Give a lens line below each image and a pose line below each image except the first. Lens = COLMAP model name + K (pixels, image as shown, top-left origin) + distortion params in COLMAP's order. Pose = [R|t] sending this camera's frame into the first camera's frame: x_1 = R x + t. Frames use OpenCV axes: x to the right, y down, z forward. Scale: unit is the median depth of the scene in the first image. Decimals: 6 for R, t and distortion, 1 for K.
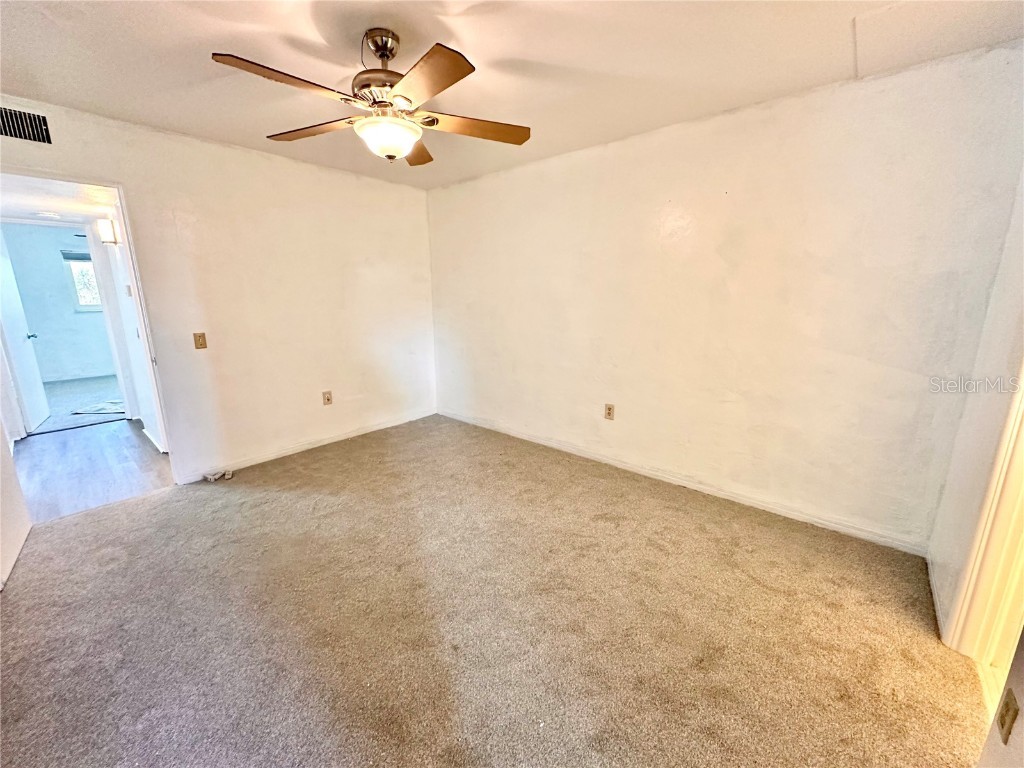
lens RADIAL K [[408.1, 0, 514.8], [0, 408.1, 383.1], [0, 0, 1]] dist [-0.001008, 0.001453]
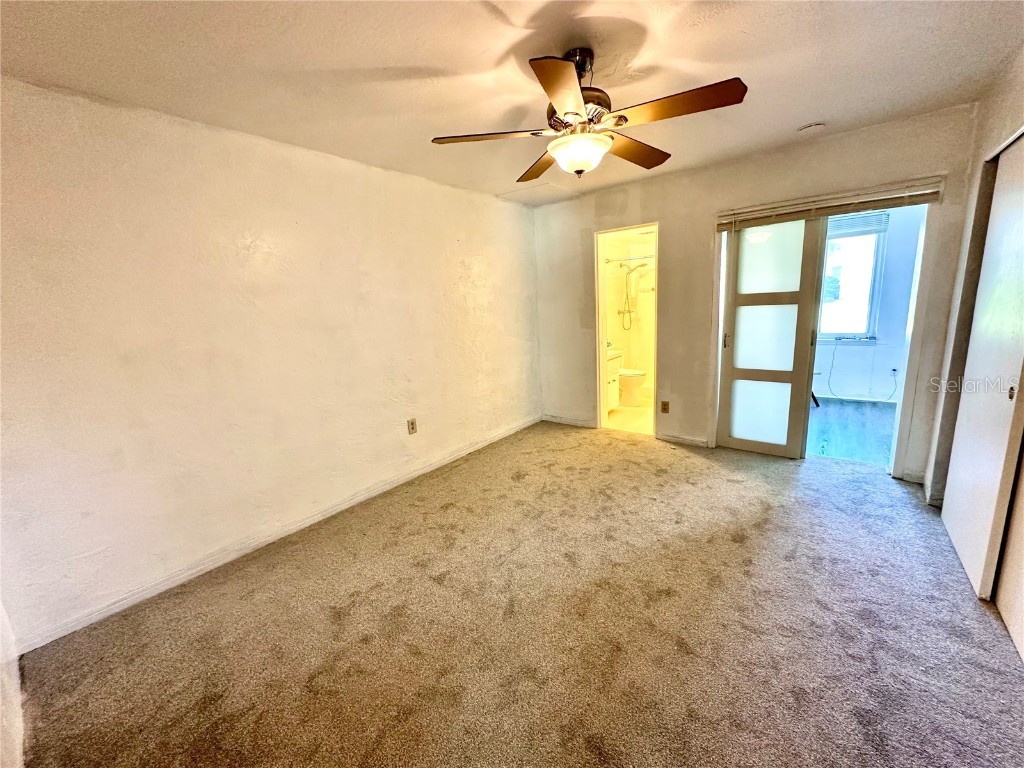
lens RADIAL K [[408.1, 0, 512.5], [0, 408.1, 382.3], [0, 0, 1]] dist [-0.001008, 0.001453]
pose [[-0.038625, -0.191396, 0.980753, -0.902430], [0.268343, 0.943446, 0.194684, -0.196498], [-0.962549, 0.270697, 0.014920, 0.829515]]
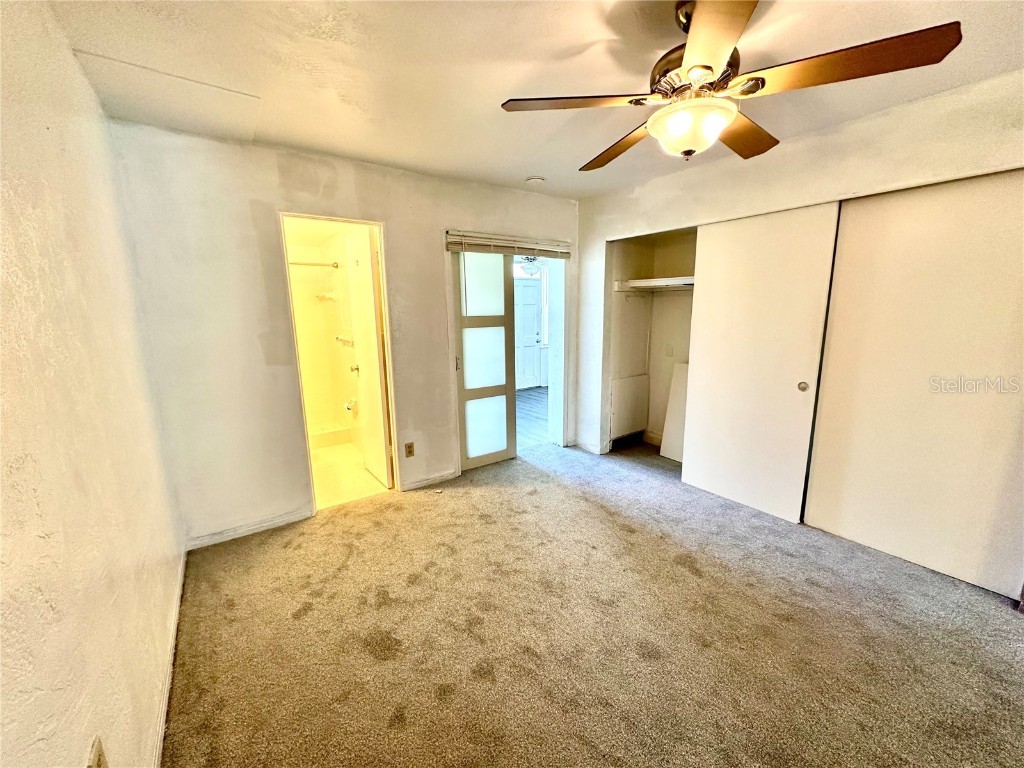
lens RADIAL K [[408.1, 0, 514.4], [0, 408.1, 380.8], [0, 0, 1]] dist [-0.001008, 0.001453]
pose [[-0.970236, -0.028018, 0.240533, -0.118244], [0.067418, 0.922761, 0.379431, -0.302366], [-0.232586, 0.384354, -0.893407, 1.260920]]
